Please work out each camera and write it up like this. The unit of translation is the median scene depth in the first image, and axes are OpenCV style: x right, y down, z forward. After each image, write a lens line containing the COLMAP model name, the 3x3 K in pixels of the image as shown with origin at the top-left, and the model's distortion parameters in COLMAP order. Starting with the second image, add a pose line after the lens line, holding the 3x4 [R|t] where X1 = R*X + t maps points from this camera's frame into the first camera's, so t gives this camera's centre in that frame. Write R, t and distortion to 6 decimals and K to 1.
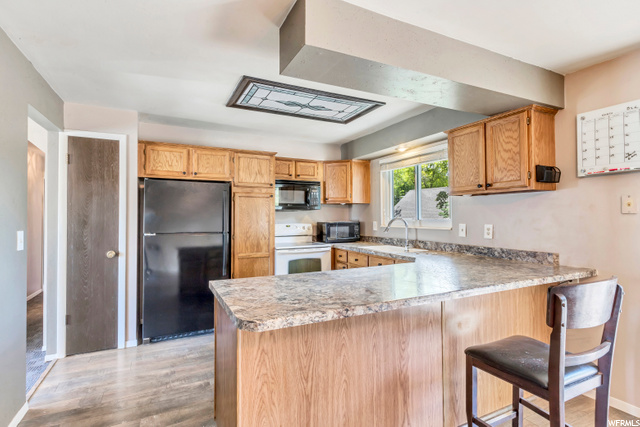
lens RADIAL K [[322.3, 0, 317.8], [0, 322.3, 208.5], [0, 0, 1]] dist [0.003078, -0.000472]
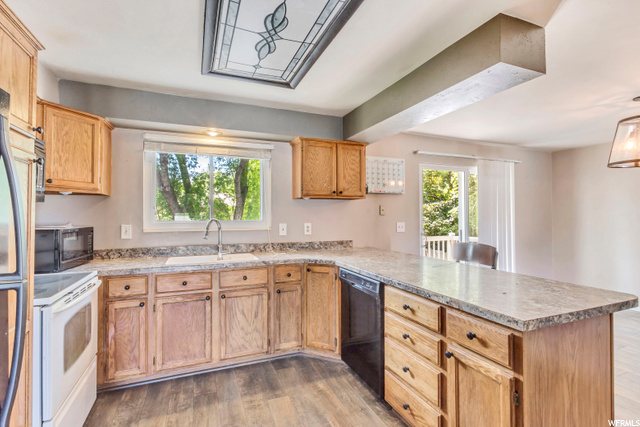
lens RADIAL K [[304.1, 0, 317.7], [0, 304.1, 211.0], [0, 0, 1]] dist [0.000202, -0.000151]
pose [[0.066507, 0.016868, 0.997643, -0.651942], [-0.021607, 0.999647, -0.015461, 0.021441], [-0.997552, -0.020528, 0.066848, 0.940720]]
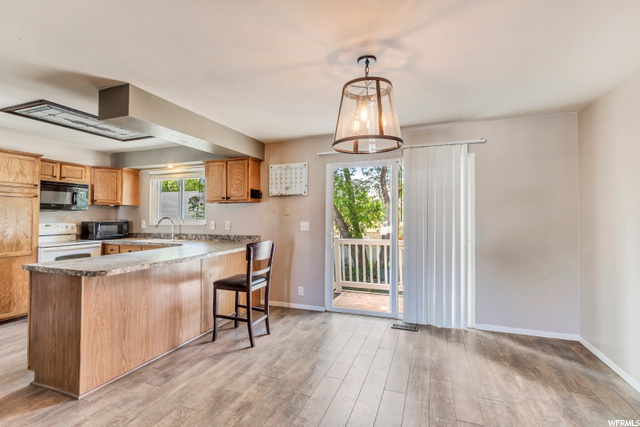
lens RADIAL K [[304.1, 0, 316.9], [0, 304.1, 209.2], [0, 0, 1]] dist [0.000202, -0.000151]
pose [[0.728594, 0.020175, 0.684649, -0.217456], [-0.016958, 0.999791, -0.011415, -0.001768], [-0.684736, -0.003293, 0.728784, -0.471212]]
